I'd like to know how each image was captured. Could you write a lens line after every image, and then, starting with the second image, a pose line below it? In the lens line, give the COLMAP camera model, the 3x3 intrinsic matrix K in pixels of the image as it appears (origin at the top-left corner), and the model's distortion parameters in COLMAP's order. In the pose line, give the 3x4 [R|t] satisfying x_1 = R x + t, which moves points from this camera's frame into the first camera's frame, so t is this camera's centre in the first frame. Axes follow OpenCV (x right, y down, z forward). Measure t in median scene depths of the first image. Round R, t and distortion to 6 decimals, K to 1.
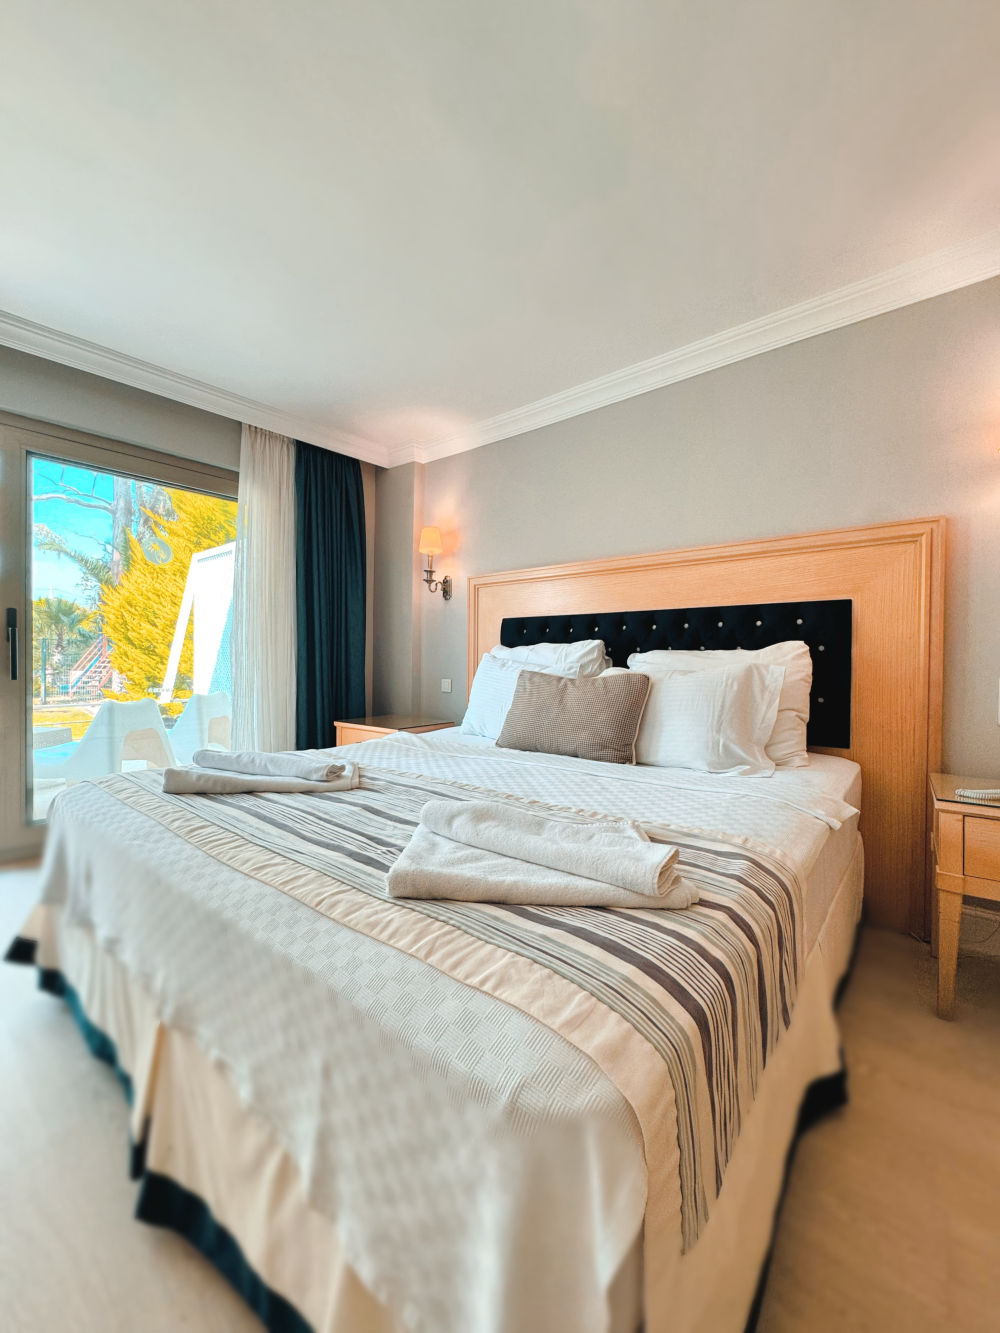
lens RADIAL K [[532.4, 0, 499.3], [0, 532.4, 664.9], [0, 0, 1]] dist [-0.002029, 0.000258]
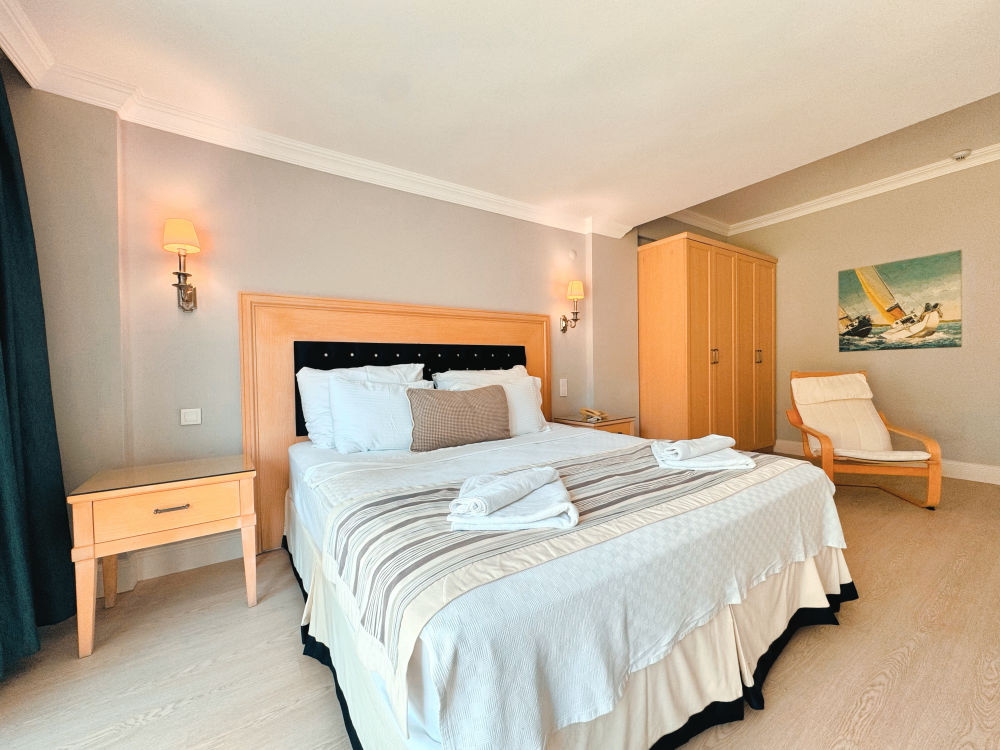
lens RADIAL K [[399.4, 0, 500.0], [0, 399.4, 375.0], [0, 0, 1]] dist [-0.002029, 0.000258]
pose [[0.279260, -0.027705, 0.959816, -0.660317], [0.030435, 0.999337, 0.019991, -0.027838], [-0.959733, 0.023629, 0.279918, 0.443581]]
